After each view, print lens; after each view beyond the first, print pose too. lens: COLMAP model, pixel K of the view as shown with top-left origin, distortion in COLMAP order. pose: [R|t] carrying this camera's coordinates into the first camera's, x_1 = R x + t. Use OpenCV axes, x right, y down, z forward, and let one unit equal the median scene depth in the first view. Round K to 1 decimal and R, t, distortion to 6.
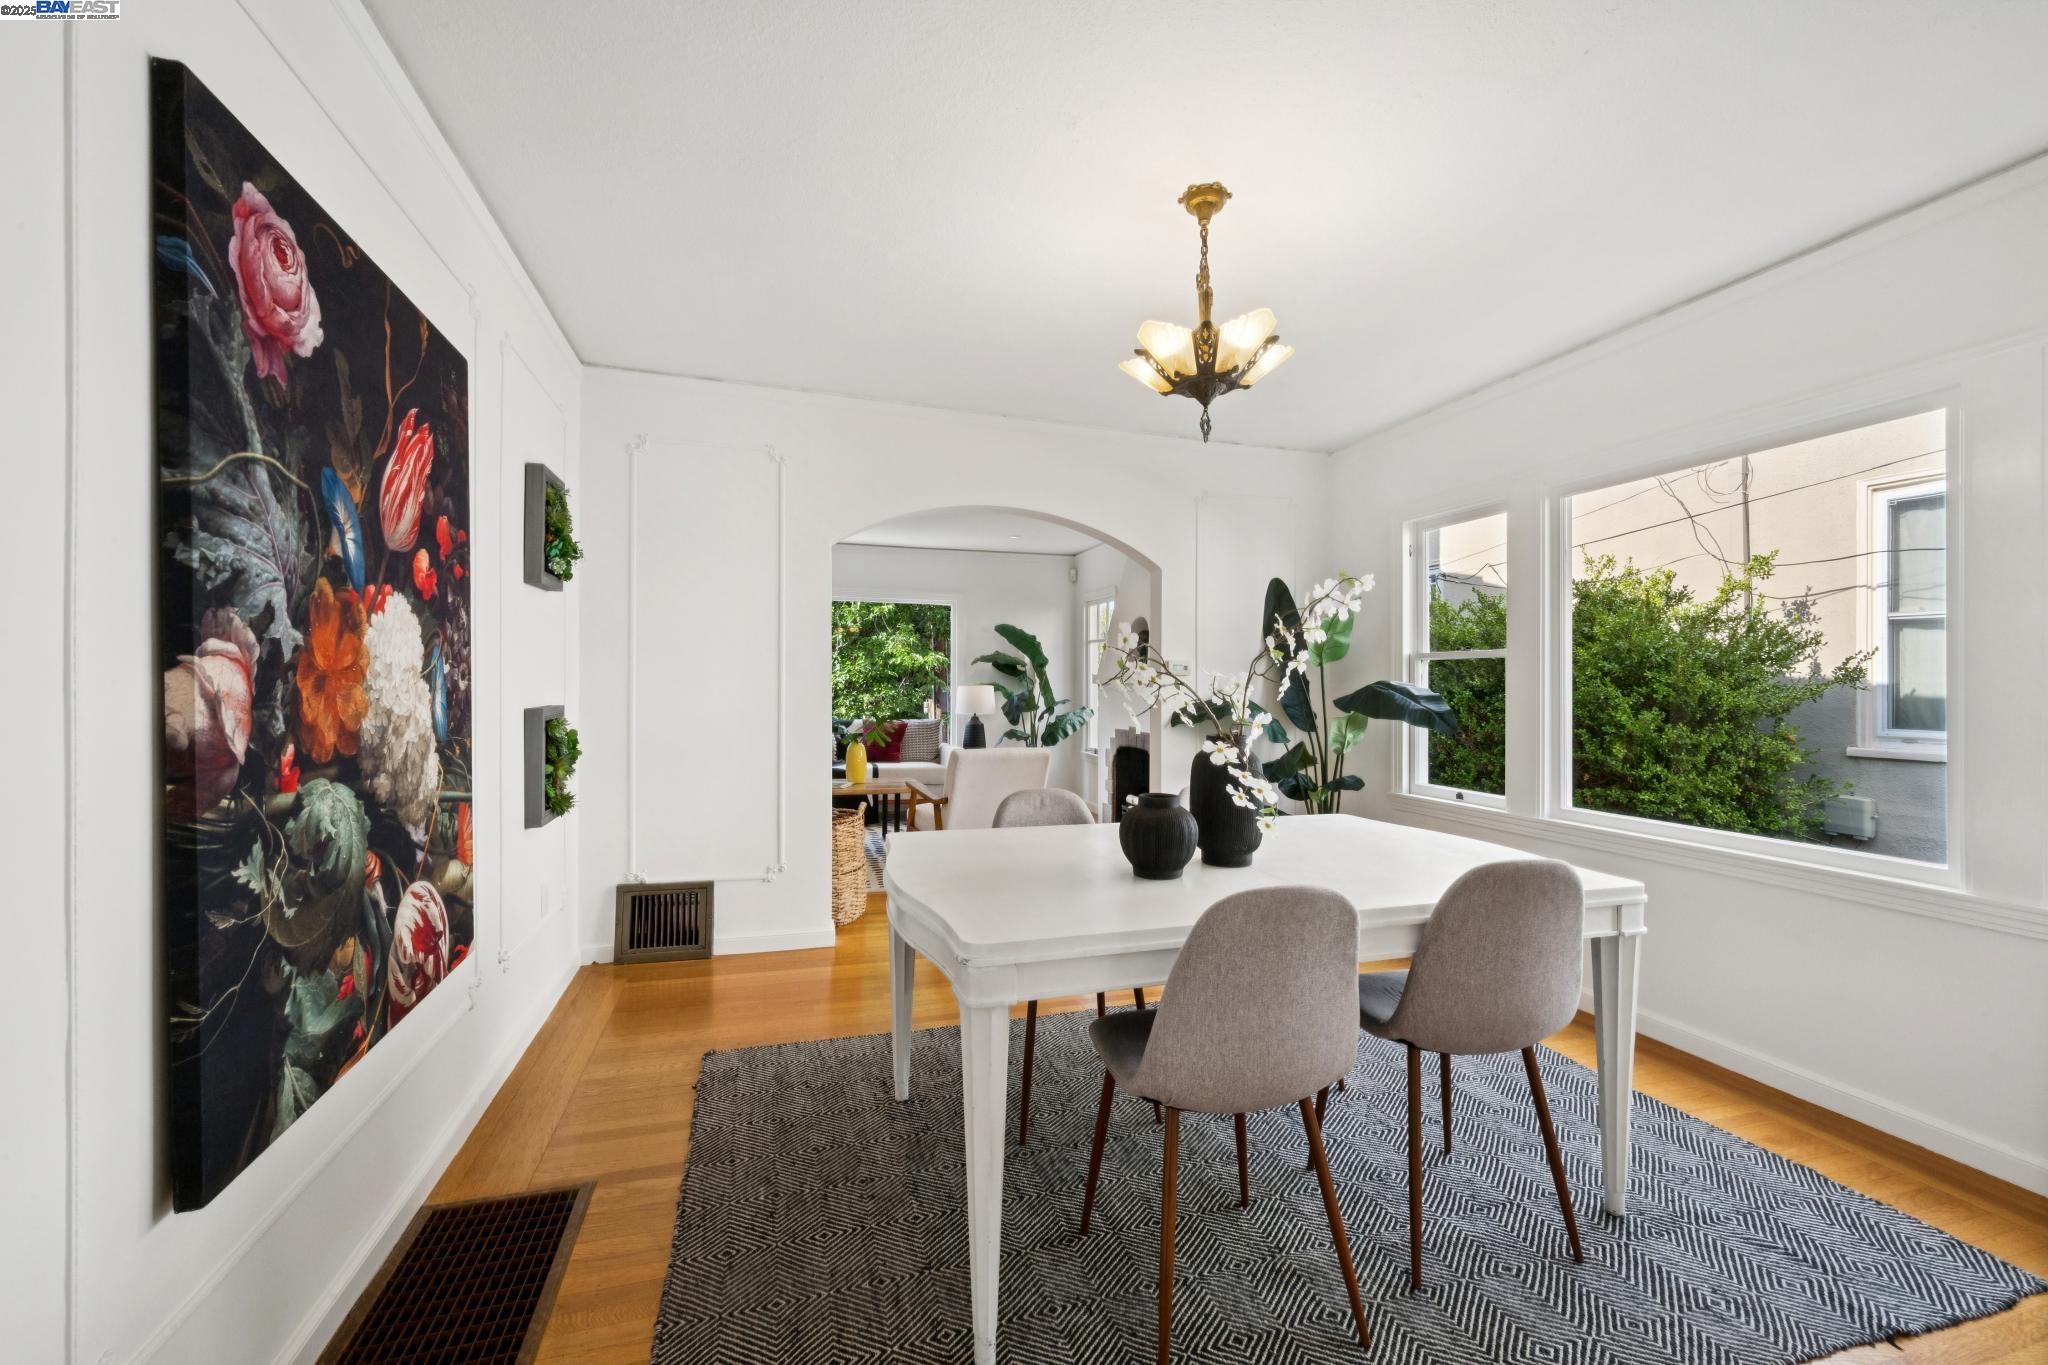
lens RADIAL K [[822.8, 0, 1014.9], [0, 822.8, 683.1], [0, 0, 1]] dist [-0.000681, 0.000425]
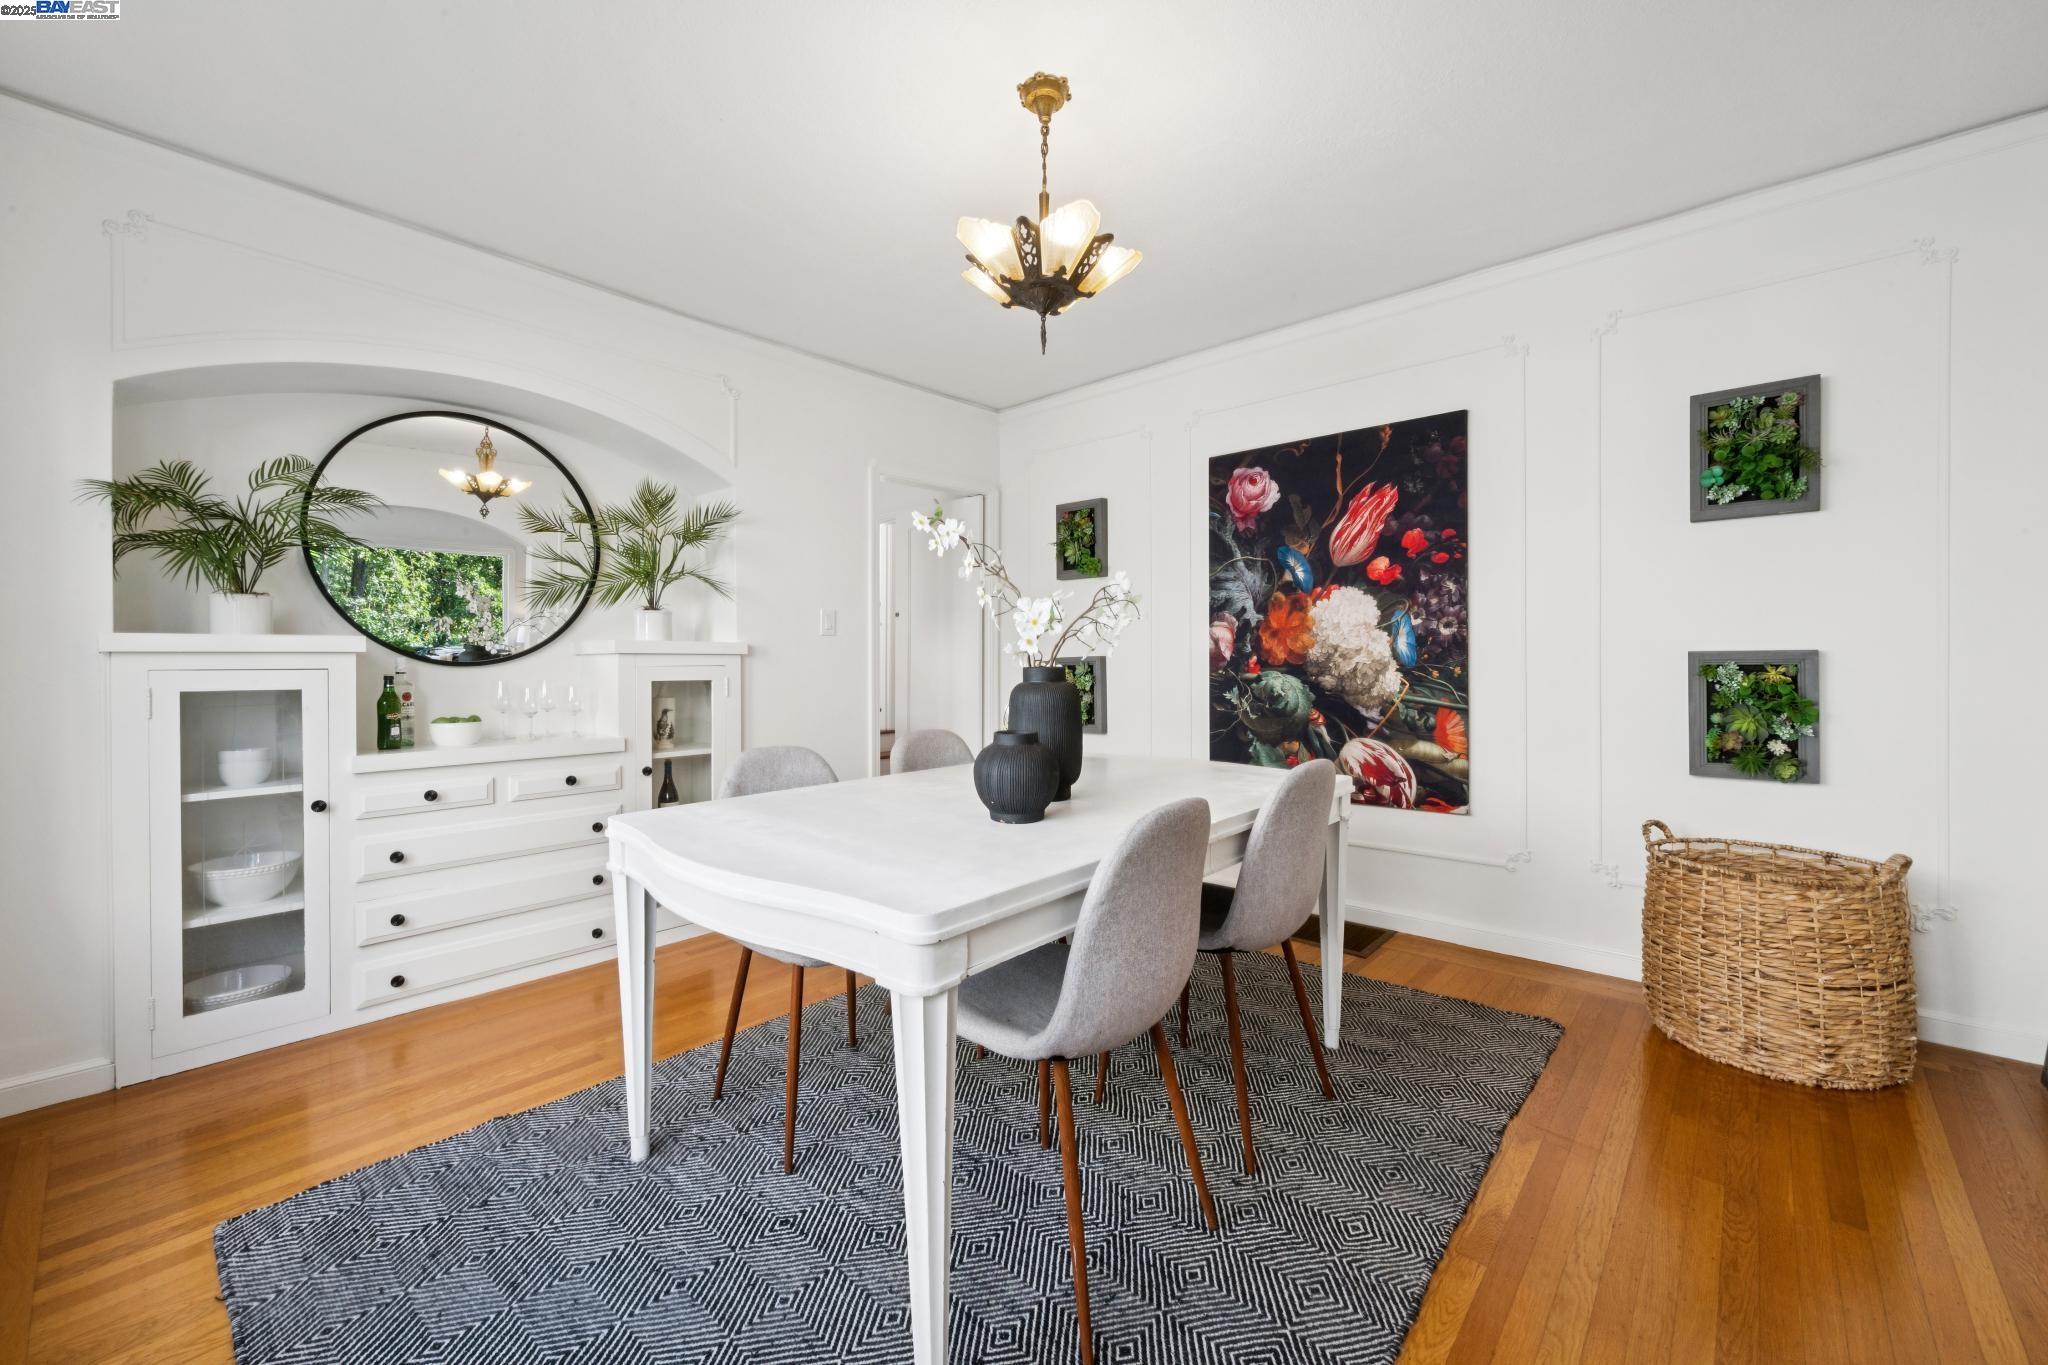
lens RADIAL K [[822.8, 0, 1021.8], [0, 822.8, 664.7], [0, 0, 1]] dist [-0.000681, 0.000425]
pose [[-0.852649, 0.001954, -0.522480, 1.163449], [-0.001461, 0.999980, 0.006125, 0.082182], [0.522482, 0.005986, -0.852629, 2.781157]]
